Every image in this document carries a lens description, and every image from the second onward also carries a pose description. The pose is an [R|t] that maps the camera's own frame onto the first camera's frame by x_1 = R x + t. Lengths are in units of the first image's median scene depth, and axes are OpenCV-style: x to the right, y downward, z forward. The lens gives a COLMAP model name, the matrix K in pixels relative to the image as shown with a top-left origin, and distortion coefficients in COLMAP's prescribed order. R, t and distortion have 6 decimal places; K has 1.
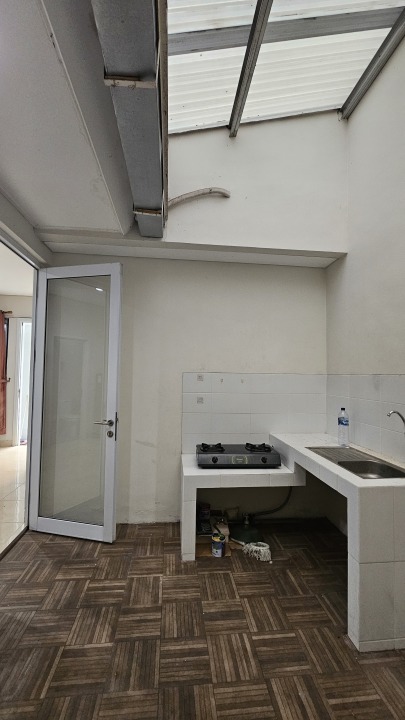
lens RADIAL K [[297.1, 0, 200.5], [0, 297.1, 362.9], [0, 0, 1]] dist [0.001002, 0.000382]
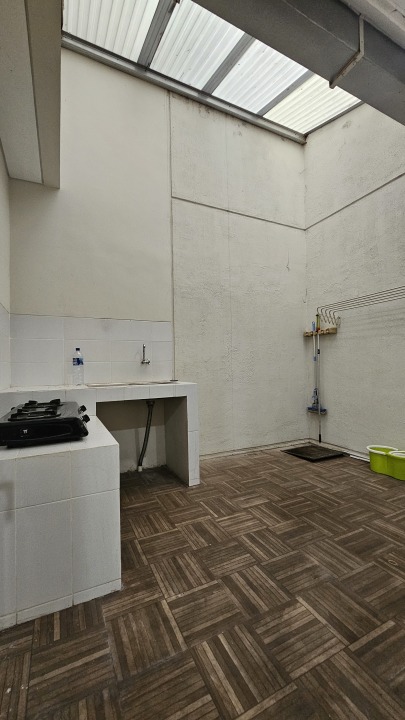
lens RADIAL K [[297.1, 0, 200.5], [0, 297.1, 356.3], [0, 0, 1]] dist [0.001002, 0.000382]
pose [[-0.352801, 0.021072, 0.935461, -0.932956], [-0.027414, 0.999084, -0.032844, 0.309204], [-0.935297, -0.037232, -0.351900, 1.492297]]
